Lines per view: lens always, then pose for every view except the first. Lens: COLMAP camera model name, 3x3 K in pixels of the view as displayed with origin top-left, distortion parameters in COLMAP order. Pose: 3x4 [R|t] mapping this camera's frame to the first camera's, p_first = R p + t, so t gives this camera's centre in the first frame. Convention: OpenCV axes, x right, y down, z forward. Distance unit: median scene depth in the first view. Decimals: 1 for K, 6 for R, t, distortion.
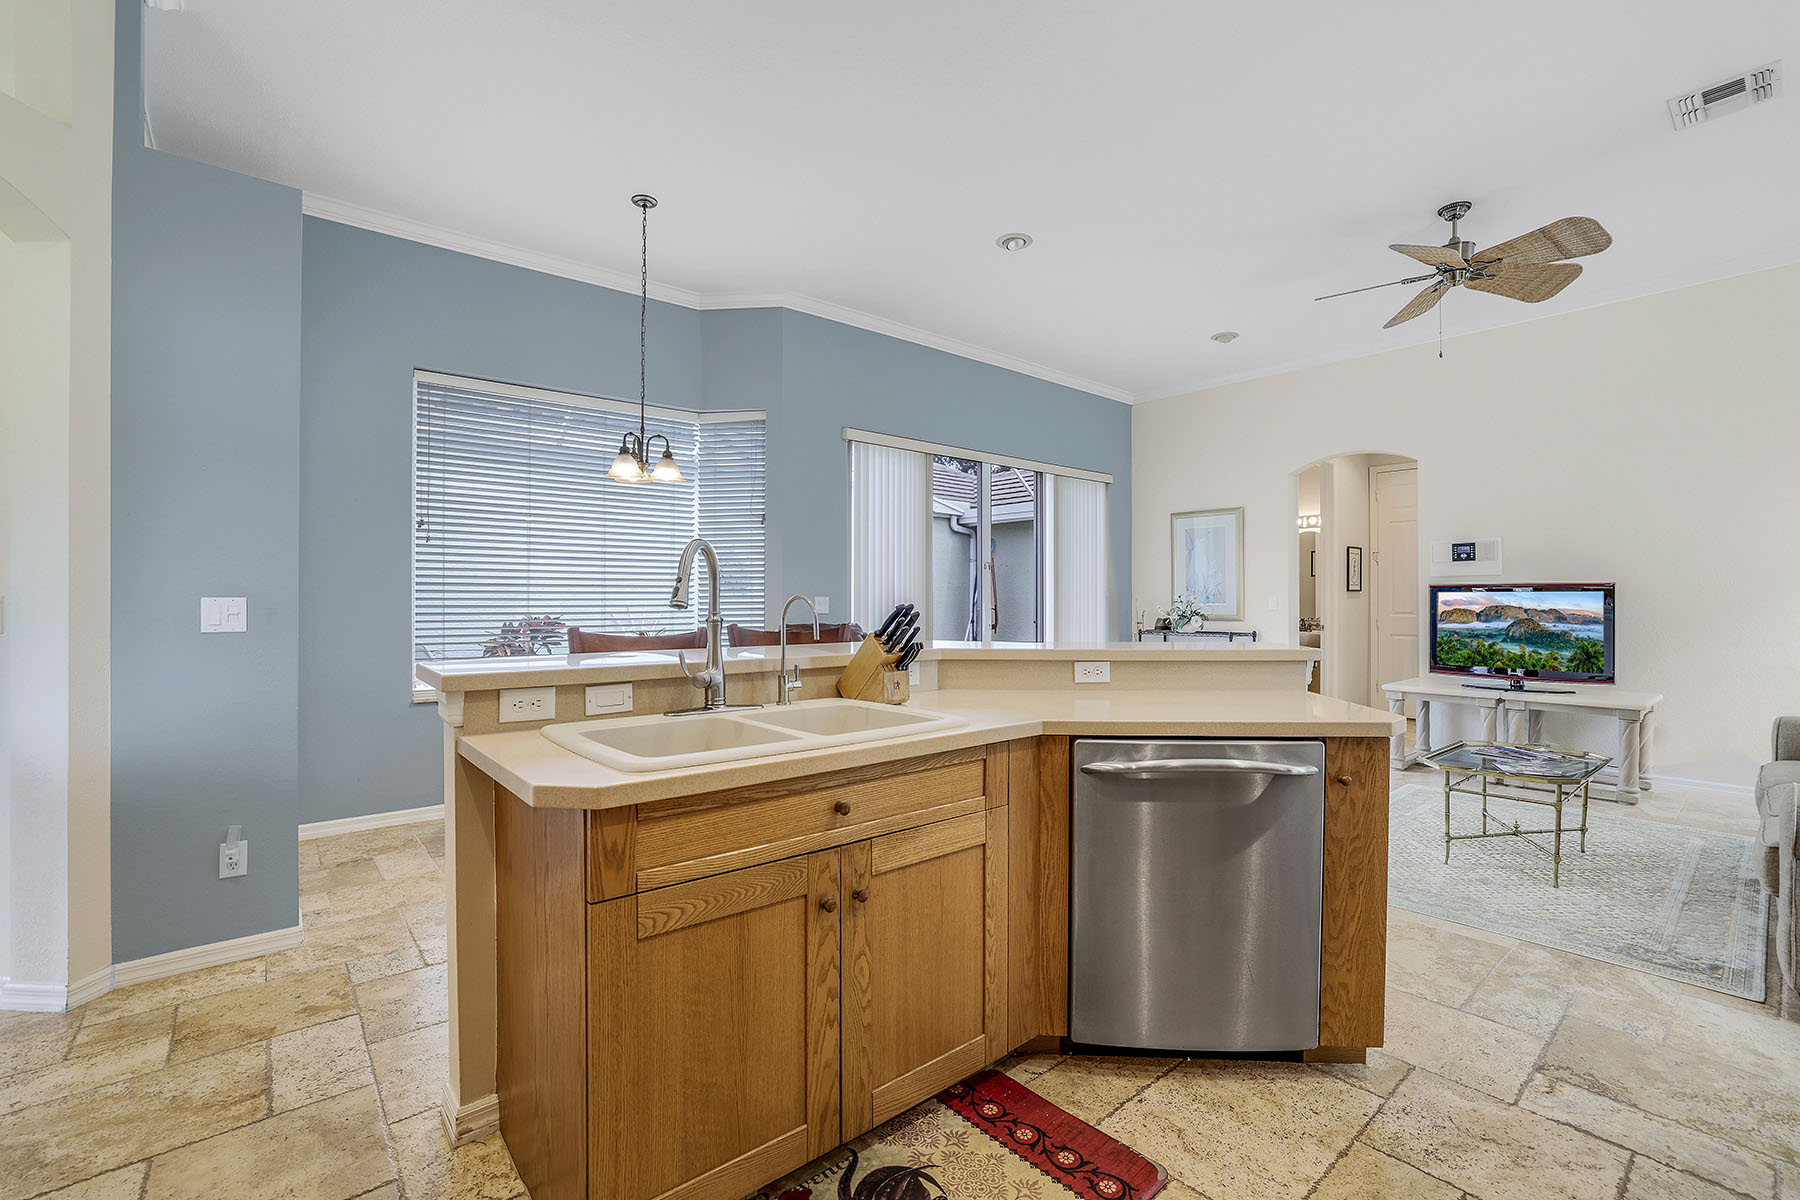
lens RADIAL K [[782.9, 0, 890.1], [0, 782.9, 596.8], [0, 0, 1]] dist [-0.048251, 0.019813]
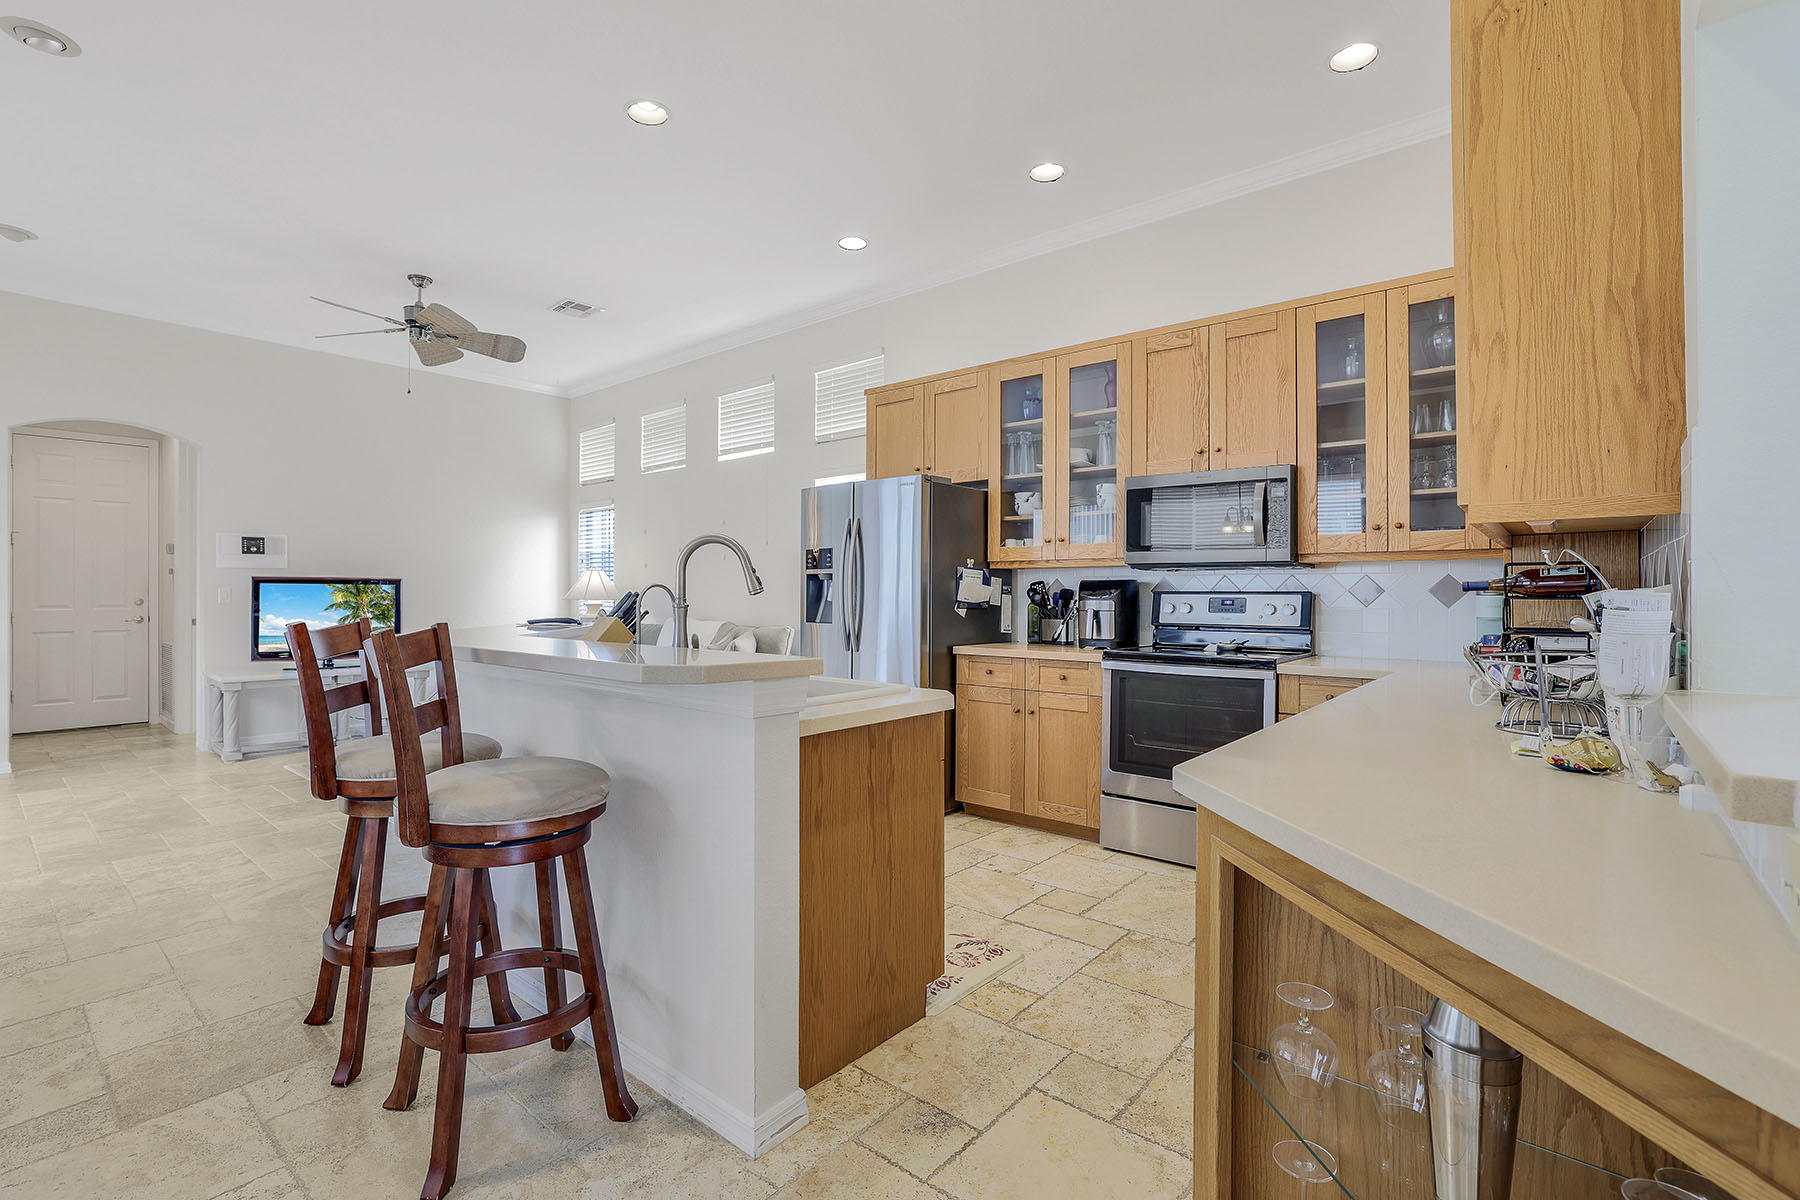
lens RADIAL K [[820.4, 0, 908.5], [0, 820.4, 596.9], [0, 0, 1]] dist [-0.071275, 0.023618]
pose [[-0.196615, -0.000733, 0.980481, -0.693289], [-0.003396, 0.999994, 0.000066, 0.007809], [-0.980475, -0.003317, -0.196616, 0.474770]]
